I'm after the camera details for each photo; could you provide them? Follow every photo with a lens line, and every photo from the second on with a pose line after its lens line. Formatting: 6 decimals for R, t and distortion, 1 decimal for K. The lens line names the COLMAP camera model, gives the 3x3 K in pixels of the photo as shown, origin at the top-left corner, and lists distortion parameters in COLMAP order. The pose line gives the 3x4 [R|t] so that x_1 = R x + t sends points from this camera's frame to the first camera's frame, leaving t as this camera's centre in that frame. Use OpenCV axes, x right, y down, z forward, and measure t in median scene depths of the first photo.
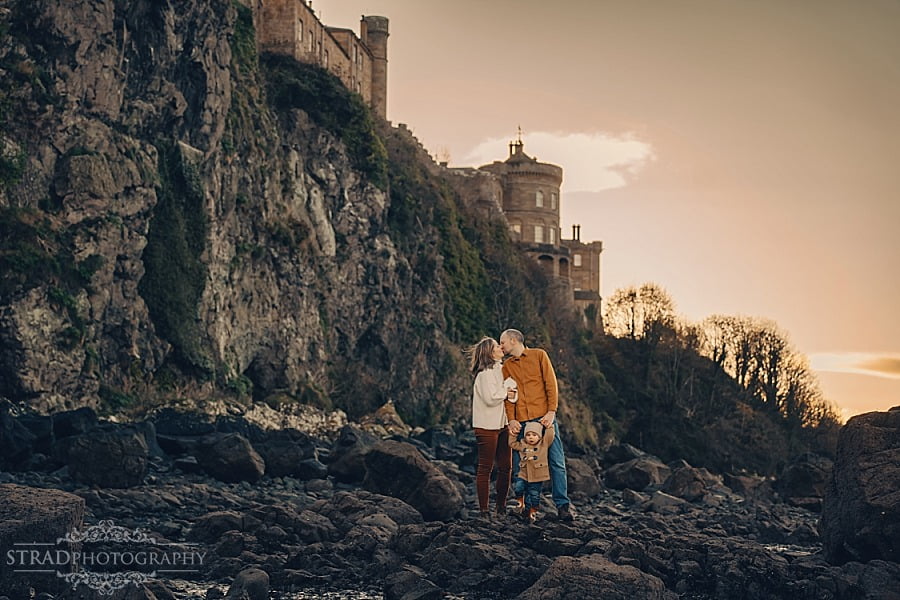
lens RADIAL K [[1525.8, 0, 454.8], [0, 1525.8, 289.3], [0, 0, 1]] dist [0.496385, 0.122268]
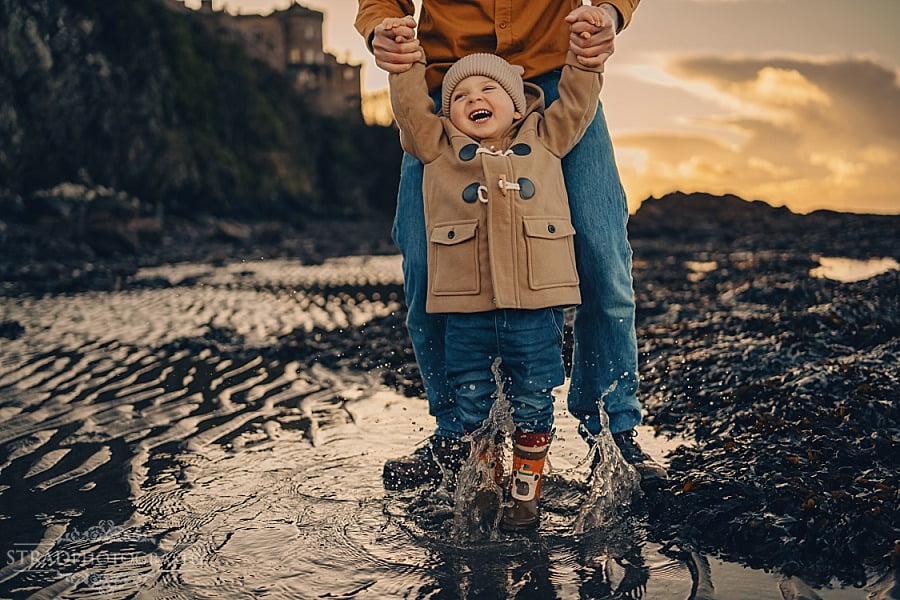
lens RADIAL K [[904.9, 0, 452.6], [0, 904.9, 310.3], [0, 0, 1]] dist [-0.099333, 0.030201]
pose [[0.996320, -0.048821, 0.070456, 0.209823], [0.031782, 0.973767, 0.225319, 0.022338], [-0.079607, -0.222250, 0.971734, 0.147760]]
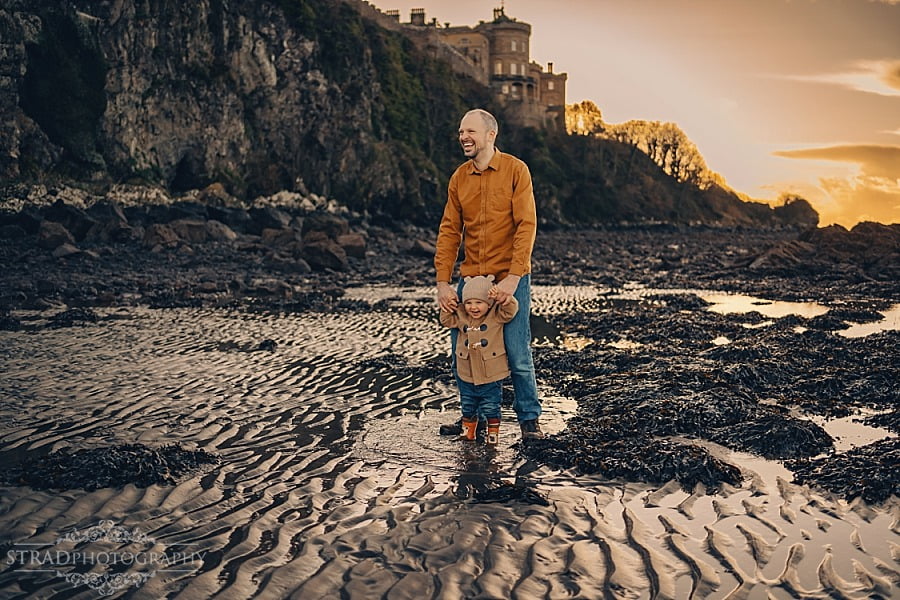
lens RADIAL K [[904.9, 0, 452.6], [0, 904.9, 310.3], [0, 0, 1]] dist [-0.099333, 0.030201]
pose [[0.989518, 0.001366, -0.144405, 0.218855], [0.029798, 0.976506, 0.213421, 0.011372], [0.141304, -0.215487, 0.966229, 0.114312]]
